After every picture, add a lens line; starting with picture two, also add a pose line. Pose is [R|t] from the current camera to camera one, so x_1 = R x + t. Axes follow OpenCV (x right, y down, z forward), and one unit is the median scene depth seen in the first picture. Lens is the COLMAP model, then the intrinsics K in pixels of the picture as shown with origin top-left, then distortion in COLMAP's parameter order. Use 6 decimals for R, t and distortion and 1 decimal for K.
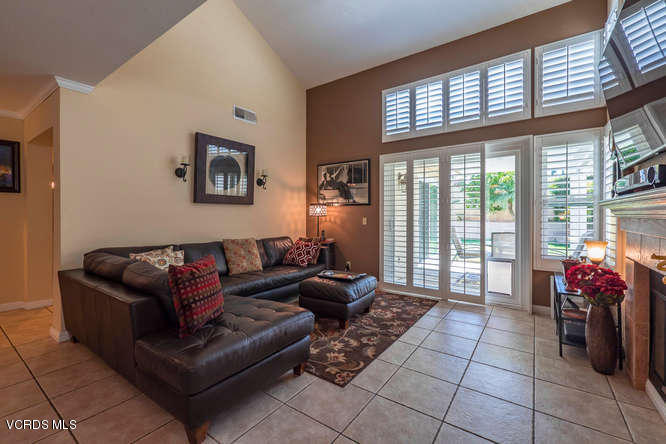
lens RADIAL K [[287.9, 0, 339.6], [0, 287.9, 217.1], [0, 0, 1]] dist [0.004183, -0.000041]
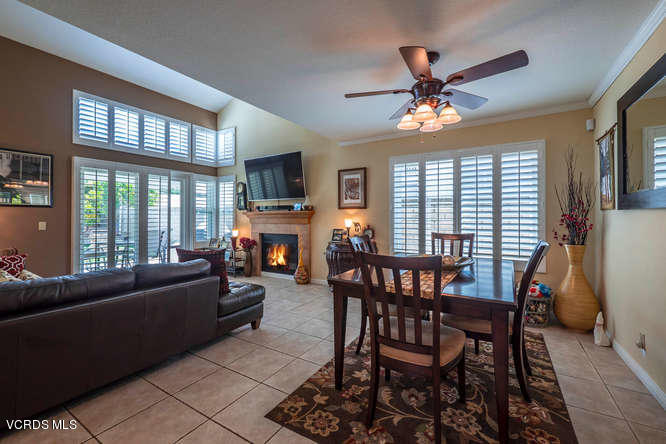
lens RADIAL K [[287.9, 0, 328.2], [0, 287.9, 216.7], [0, 0, 1]] dist [0.004183, -0.000041]
pose [[-0.063961, -0.000097, 0.997952, -0.981881], [0.007636, 0.999971, 0.000587, -0.007750], [-0.997923, 0.007658, -0.063958, 0.240747]]
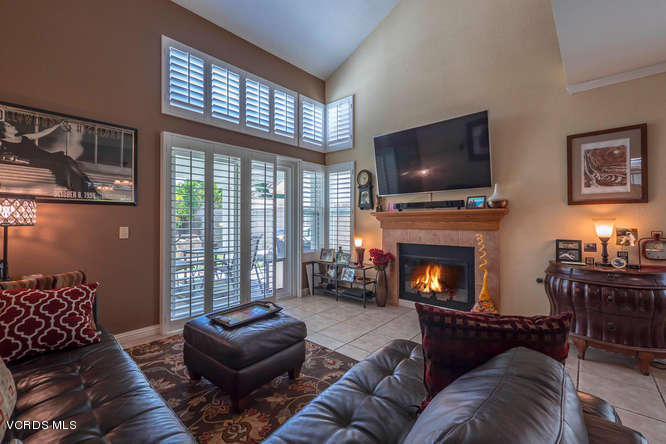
lens RADIAL K [[287.9, 0, 323.1], [0, 287.9, 219.4], [0, 0, 1]] dist [0.004183, -0.000041]
pose [[0.132376, -0.000326, 0.991200, -0.523640], [0.009888, 0.999951, -0.000991, -0.008518], [-0.991150, 0.009932, 0.132373, 0.615717]]
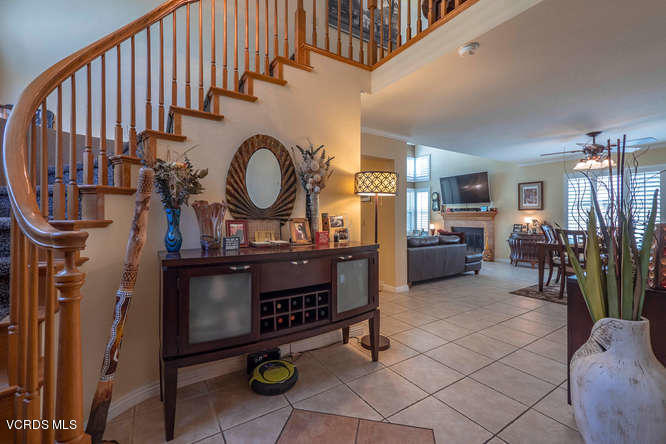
lens RADIAL K [[287.9, 0, 323.8], [0, 287.9, 215.2], [0, 0, 1]] dist [0.004183, -0.000041]
pose [[0.384890, 0.002020, 0.922960, -1.857538], [0.005240, 0.999977, -0.004374, -0.007538], [-0.922948, 0.006520, 0.384870, 0.541387]]
